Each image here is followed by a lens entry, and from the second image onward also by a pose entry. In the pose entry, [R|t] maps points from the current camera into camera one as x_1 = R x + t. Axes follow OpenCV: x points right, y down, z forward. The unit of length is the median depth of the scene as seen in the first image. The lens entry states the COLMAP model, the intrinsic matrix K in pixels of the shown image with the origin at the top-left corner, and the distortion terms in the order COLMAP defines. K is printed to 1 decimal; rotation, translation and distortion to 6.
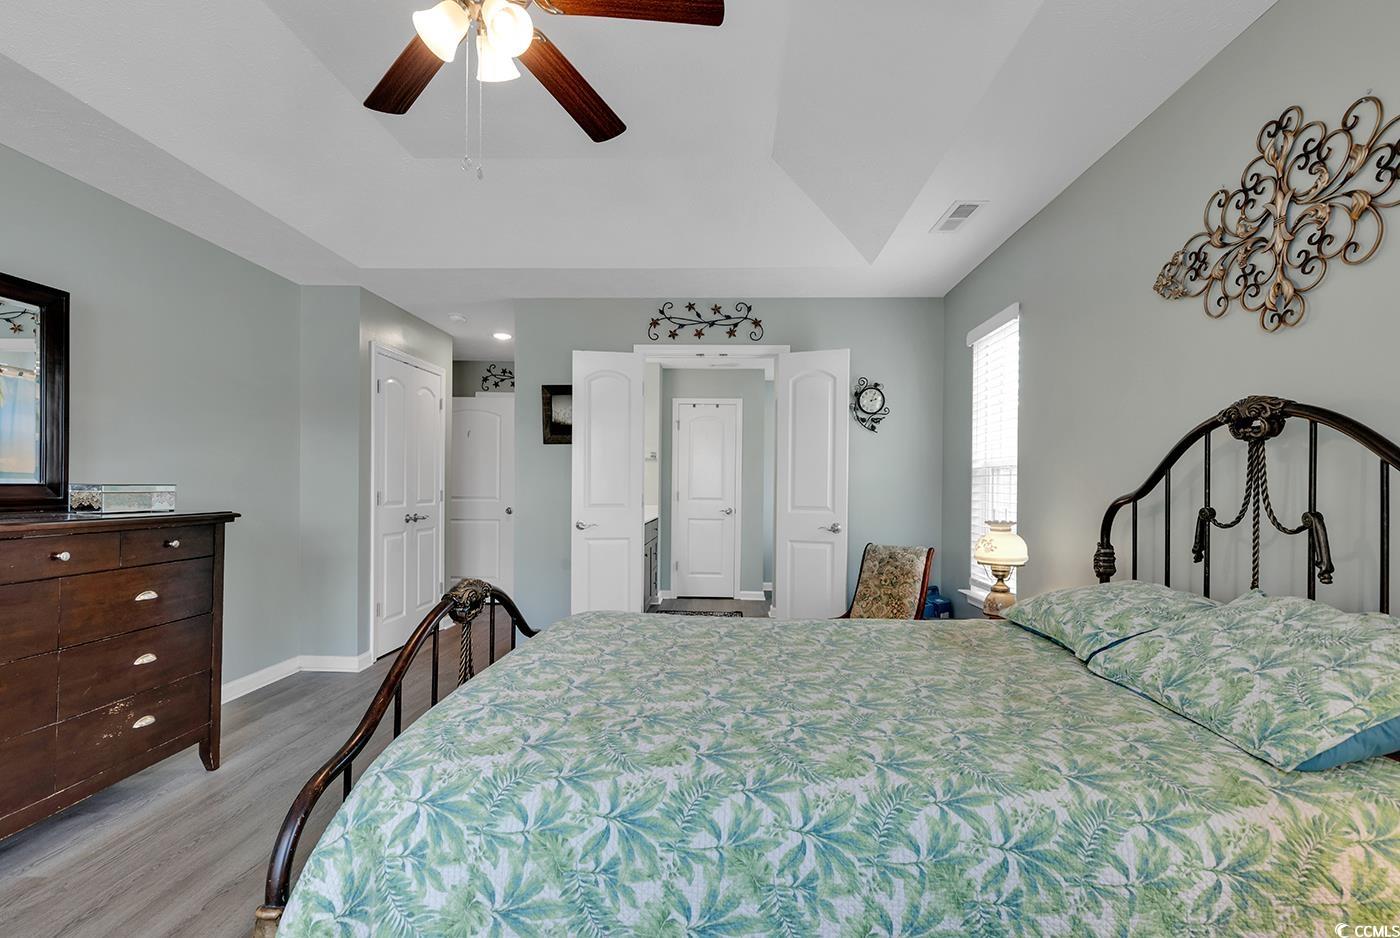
lens RADIAL K [[636.0, 0, 707.7], [0, 636.0, 490.7], [0, 0, 1]] dist [0.001459, -0.000600]
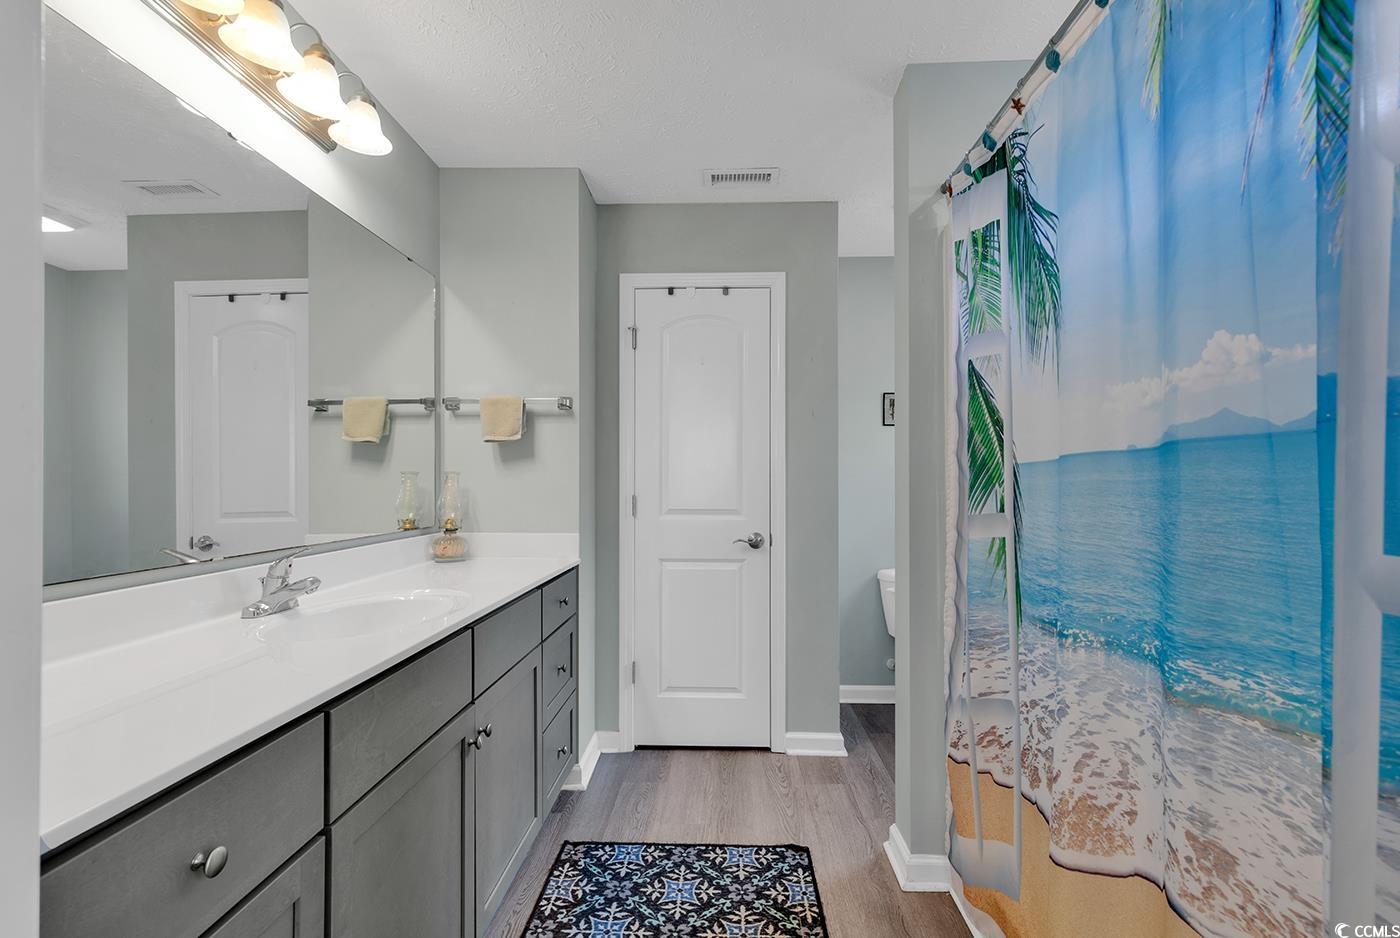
lens RADIAL K [[635.4, 0, 701.9], [0, 635.4, 480.3], [0, 0, 1]] dist [0.002393, 0.000214]
pose [[0.999955, -0.009085, -0.002820, -0.002661], [0.009052, 0.999893, -0.011485, -0.012054], [0.002924, 0.011459, 0.999930, 2.193930]]
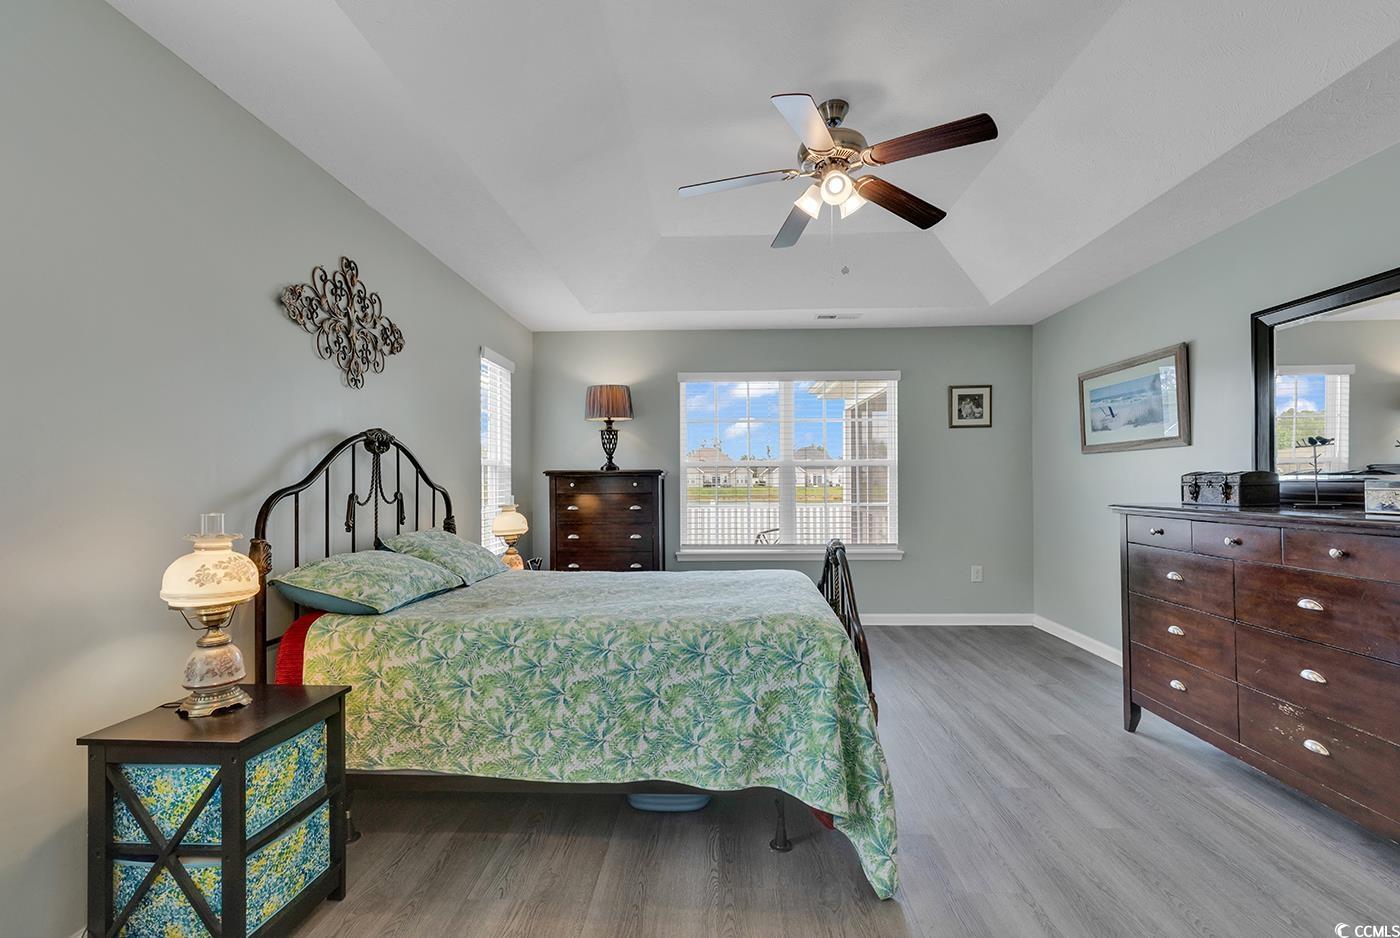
lens RADIAL K [[635.4, 0, 701.9], [0, 635.4, 480.3], [0, 0, 1]] dist [0.002393, 0.000214]
pose [[-0.999985, -0.002870, 0.004739, -0.041555], [-0.002839, 0.999975, 0.006423, -0.015711], [-0.004757, 0.006410, -0.999968, 2.419700]]
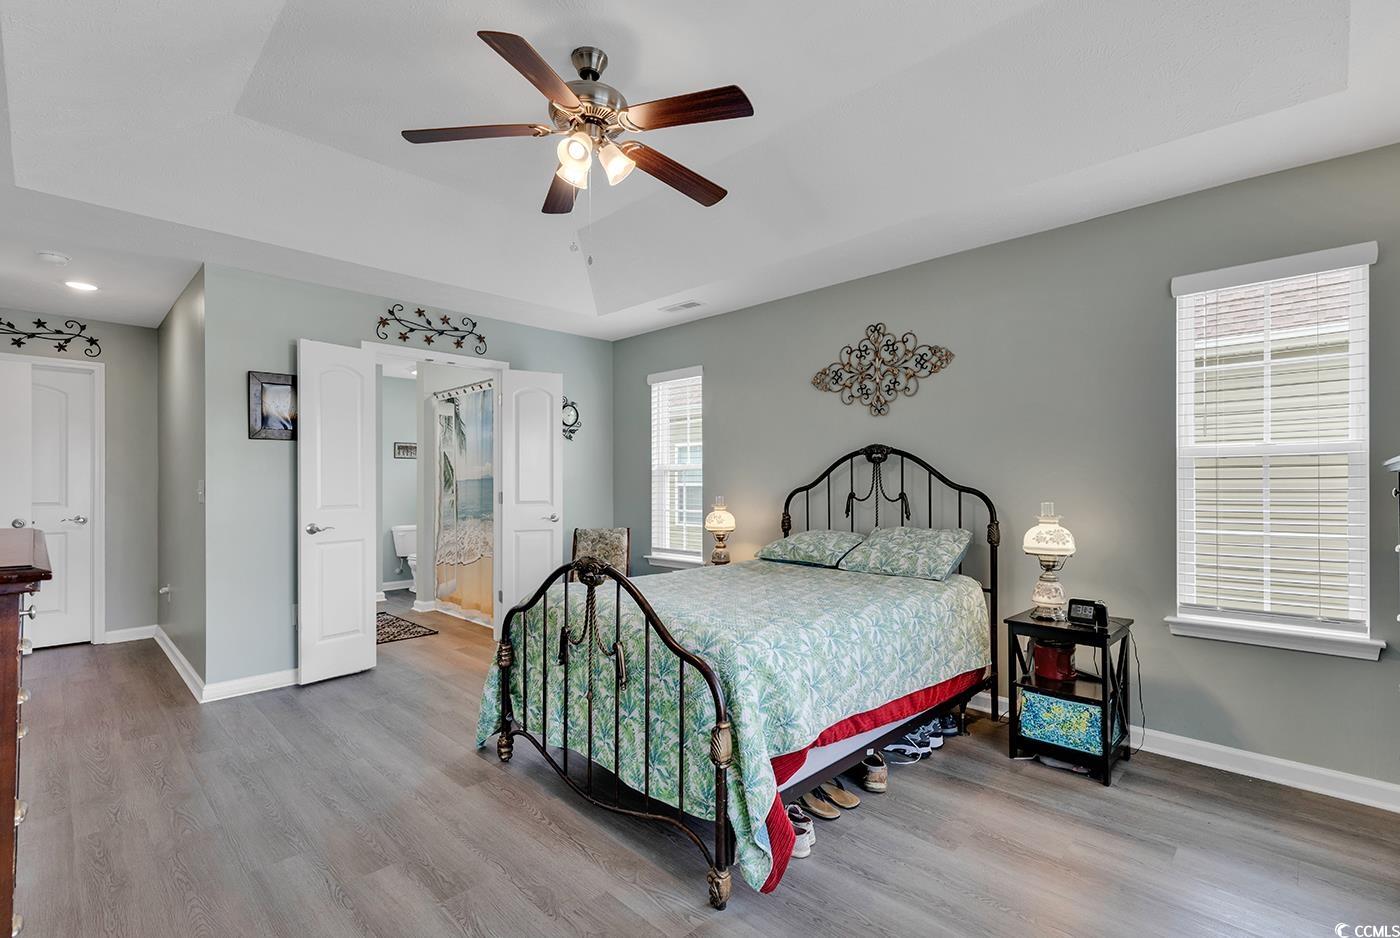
lens RADIAL K [[635.4, 0, 701.9], [0, 635.4, 480.3], [0, 0, 1]] dist [0.002393, 0.000214]
pose [[0.675995, -0.006737, 0.736875, -1.139792], [0.013168, 0.999909, -0.002937, -0.014151], [-0.736788, 0.011688, 0.676023, -0.094754]]
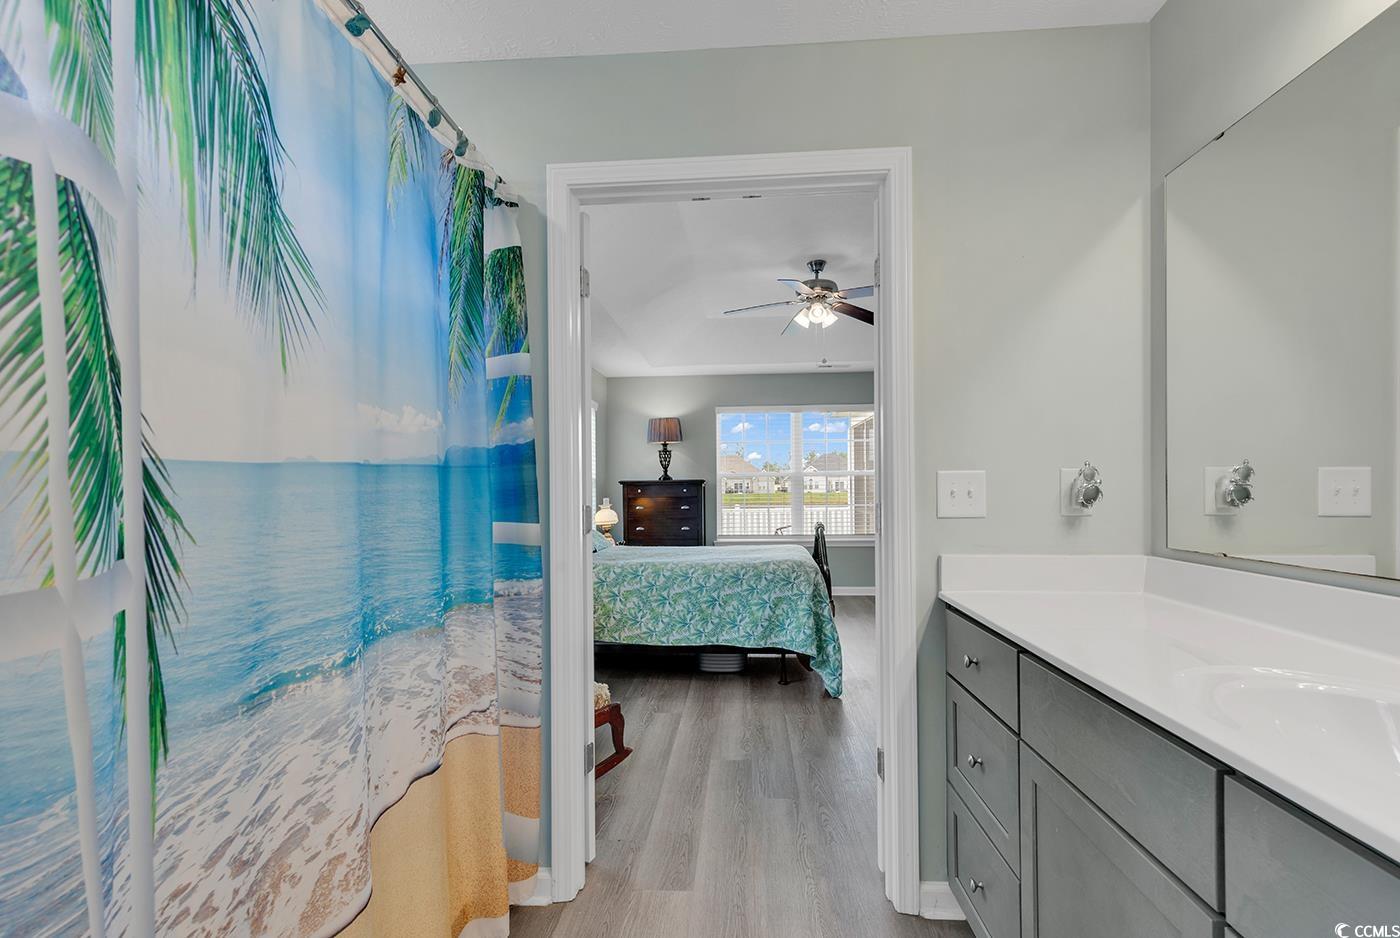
lens RADIAL K [[635.4, 0, 701.9], [0, 635.4, 480.3], [0, 0, 1]] dist [0.002393, 0.000214]
pose [[-0.999283, -0.000049, 0.037849, 0.013587], [-0.000212, 0.999991, -0.004292, -0.023085], [-0.037848, -0.004297, -0.999274, 3.424431]]
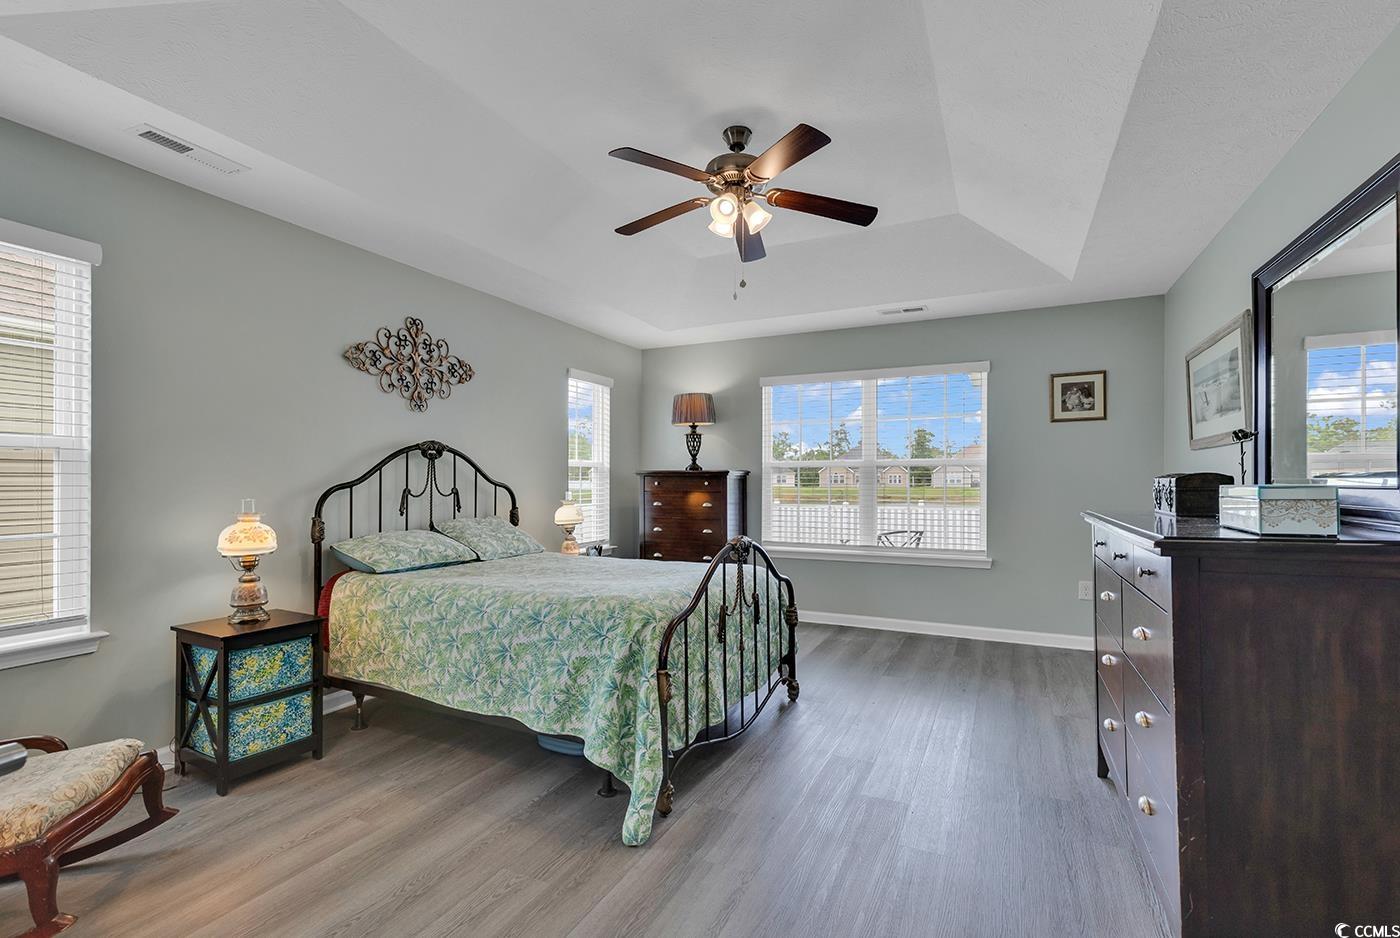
lens RADIAL K [[630.8, 0, 698.6], [0, 630.8, 477.9], [0, 0, 1]] dist [0.000771, -0.000022]
pose [[-0.911339, -0.006987, 0.411597, -0.898787], [-0.004909, 0.999969, 0.006105, -0.023338], [-0.411627, 0.003543, -0.911345, 2.407611]]
